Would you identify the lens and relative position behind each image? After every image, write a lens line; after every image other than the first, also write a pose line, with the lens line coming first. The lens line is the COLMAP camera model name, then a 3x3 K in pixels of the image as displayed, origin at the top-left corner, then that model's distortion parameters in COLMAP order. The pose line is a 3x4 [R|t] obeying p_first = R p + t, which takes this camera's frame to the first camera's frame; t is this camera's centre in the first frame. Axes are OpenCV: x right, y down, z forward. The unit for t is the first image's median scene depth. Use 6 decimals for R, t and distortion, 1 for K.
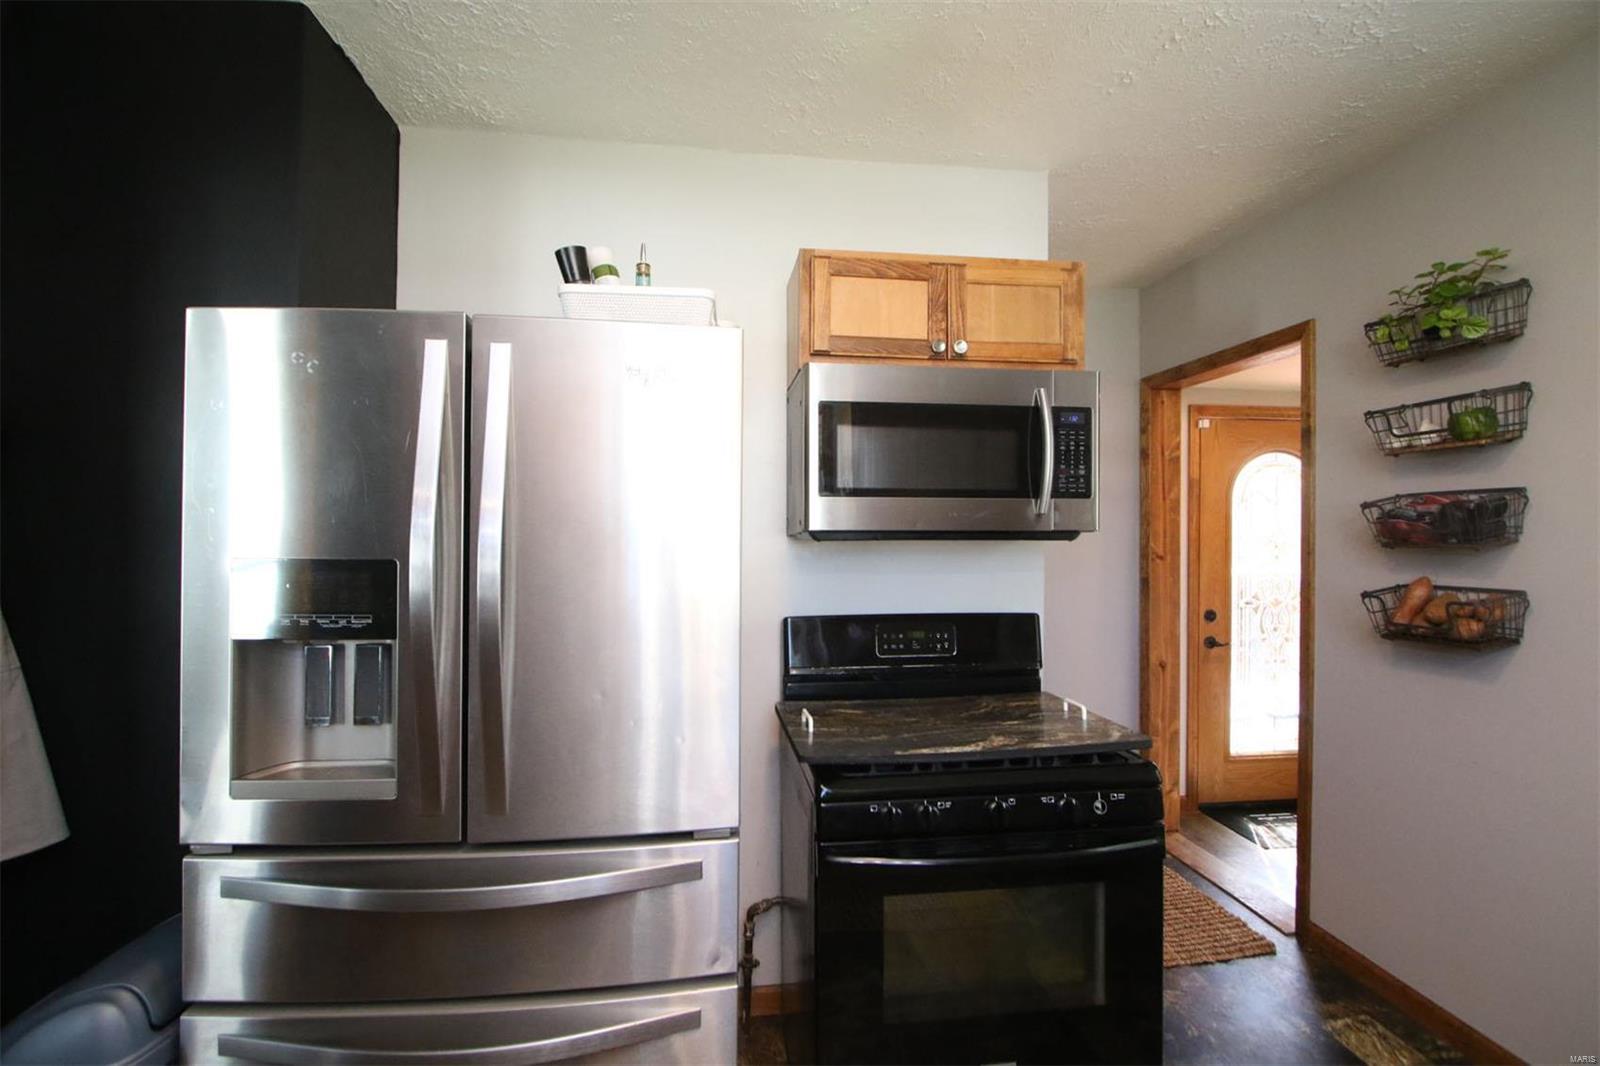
lens RADIAL K [[729.6, 0, 801.5], [0, 729.6, 529.3], [0, 0, 1]] dist [-0.011224, 0.001740]
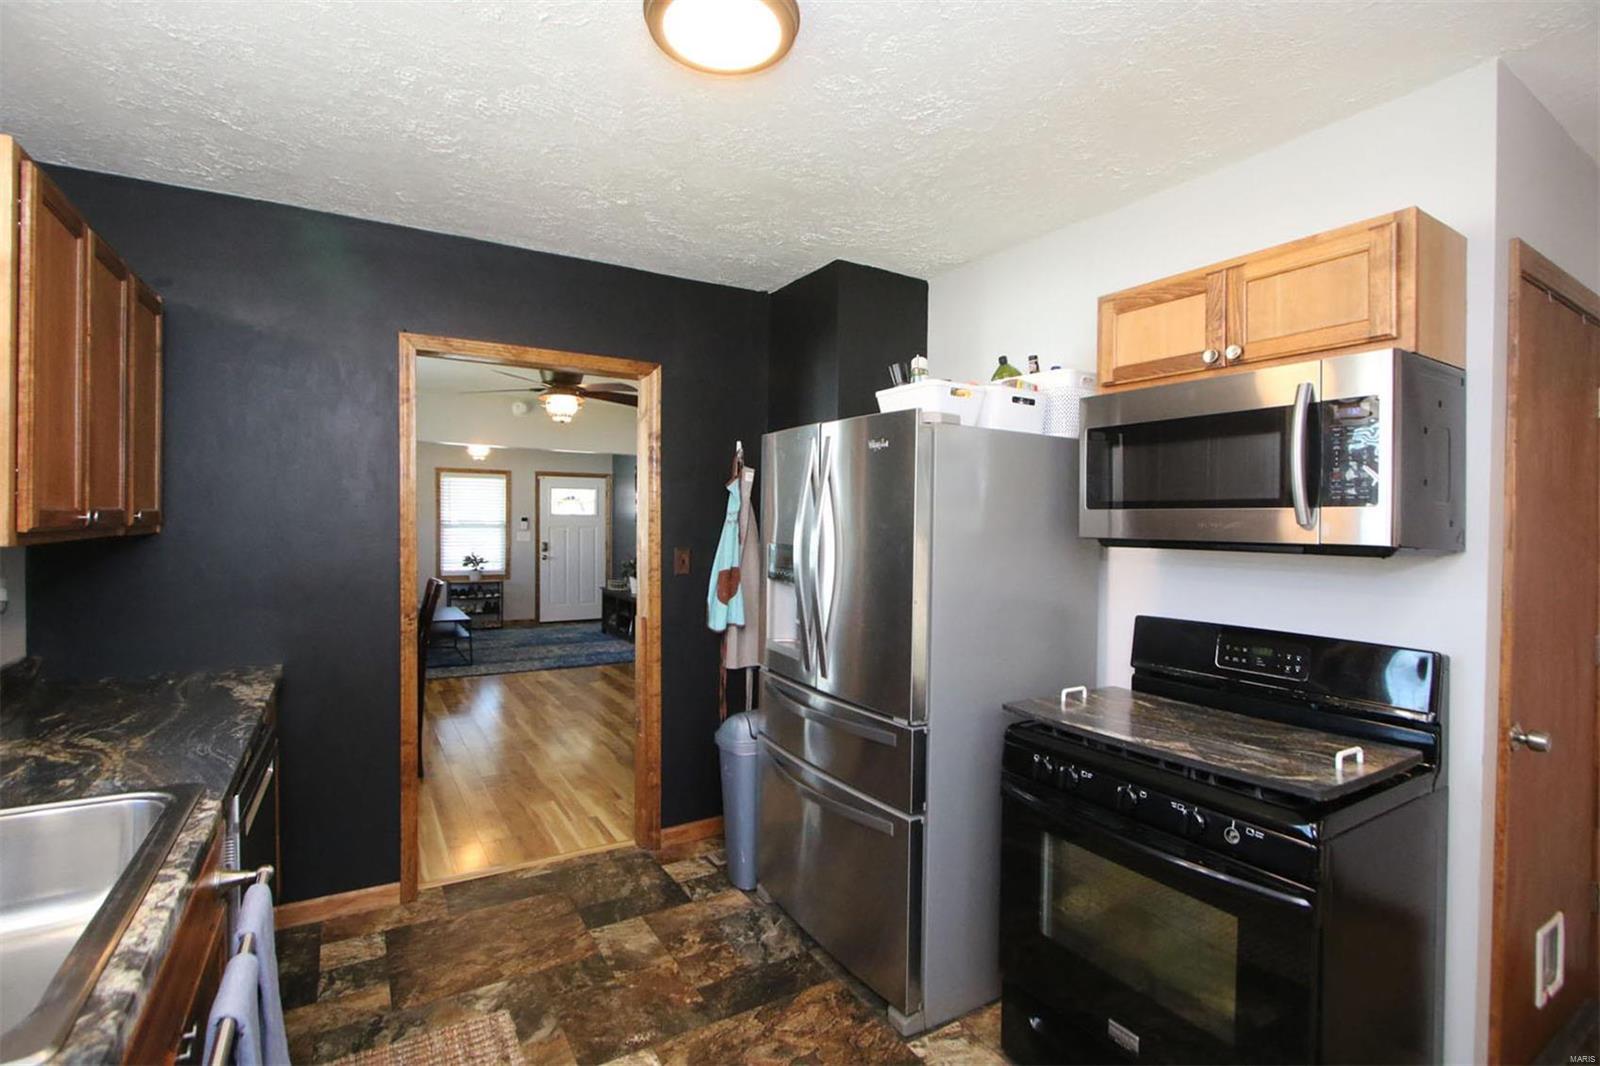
lens RADIAL K [[729.6, 0, 798.9], [0, 729.6, 530.1], [0, 0, 1]] dist [-0.011224, 0.001740]
pose [[0.420105, 0.014368, -0.907362, 0.878969], [-0.010545, 0.999884, 0.010951, -0.018708], [0.907414, 0.004967, 0.420208, 0.072789]]
